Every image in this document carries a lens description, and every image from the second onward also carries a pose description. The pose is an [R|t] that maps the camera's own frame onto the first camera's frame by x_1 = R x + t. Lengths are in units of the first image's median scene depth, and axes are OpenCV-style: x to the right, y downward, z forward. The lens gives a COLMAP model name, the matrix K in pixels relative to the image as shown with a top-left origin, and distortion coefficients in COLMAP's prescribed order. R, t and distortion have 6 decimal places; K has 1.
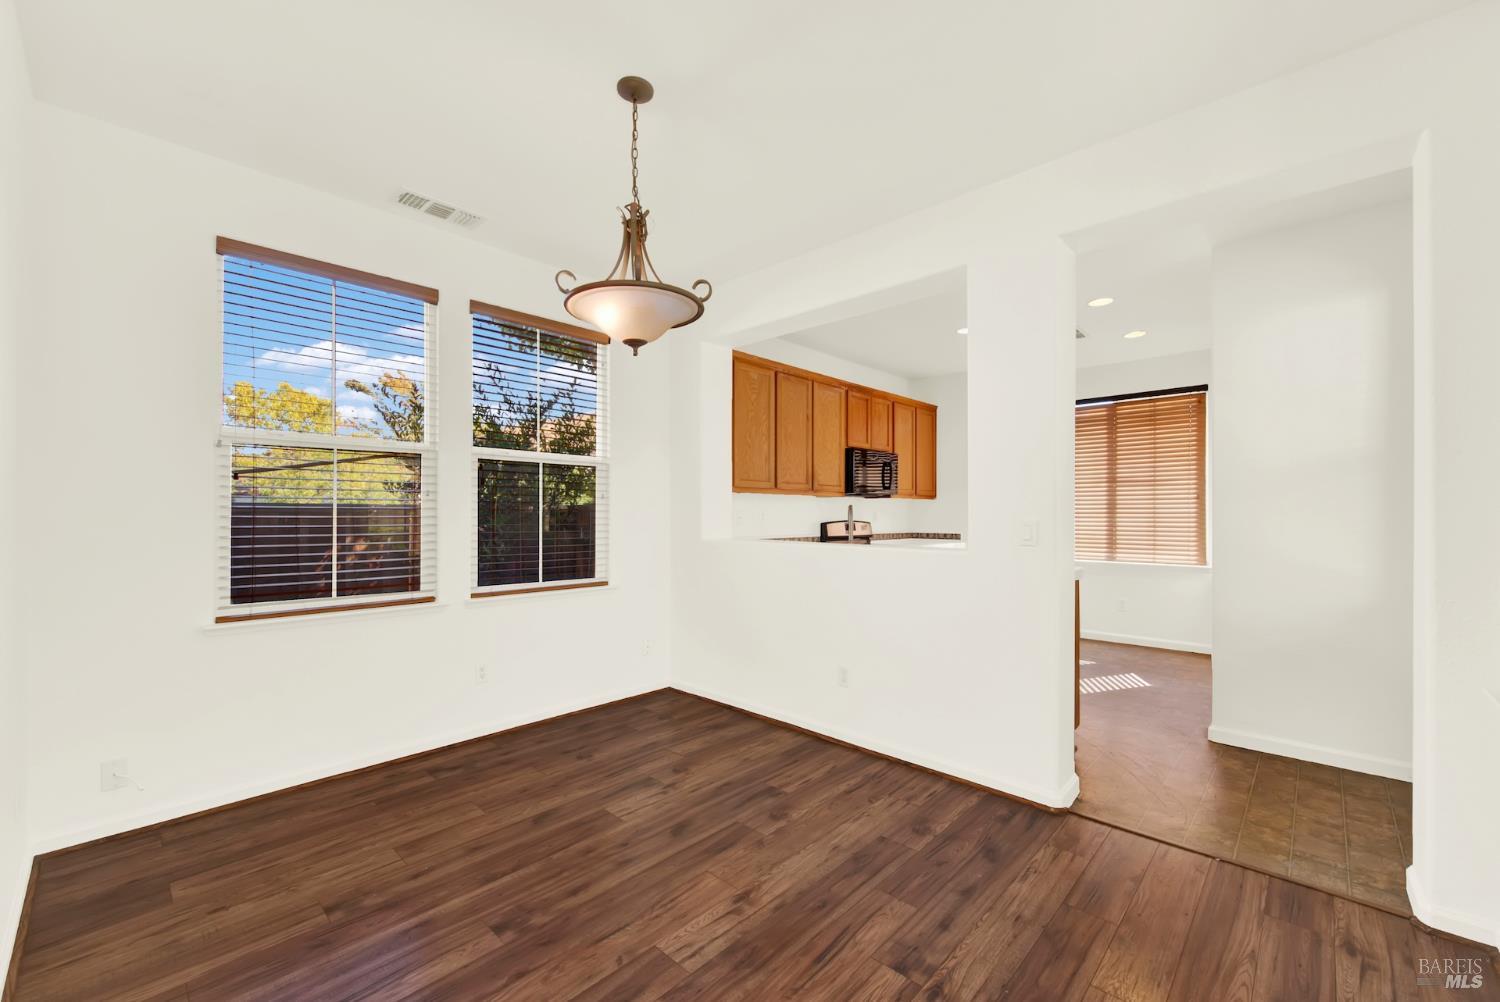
lens RADIAL K [[610.3, 0, 748.3], [0, 610.3, 510.2], [0, 0, 1]] dist [0.002962, -0.002714]
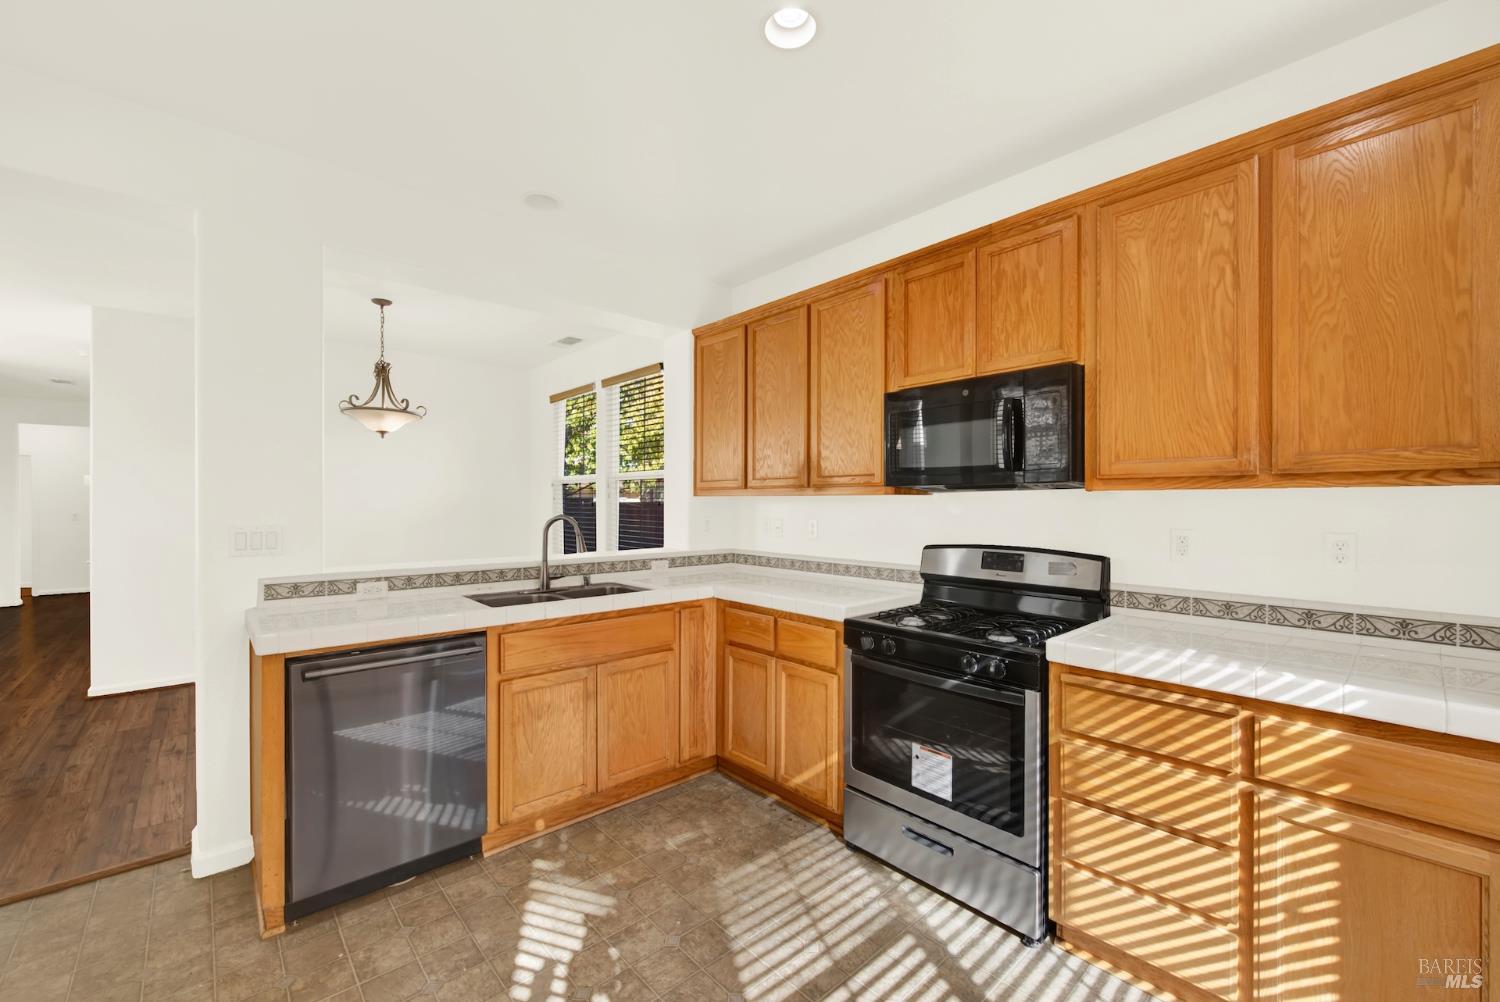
lens RADIAL K [[610.3, 0, 754.9], [0, 610.3, 508.9], [0, 0, 1]] dist [0.002962, -0.002714]
pose [[-0.077976, 0.005747, -0.996939, 1.235378], [0.006377, 0.999966, 0.005266, -0.025865], [0.996935, -0.005947, -0.078010, 1.733274]]
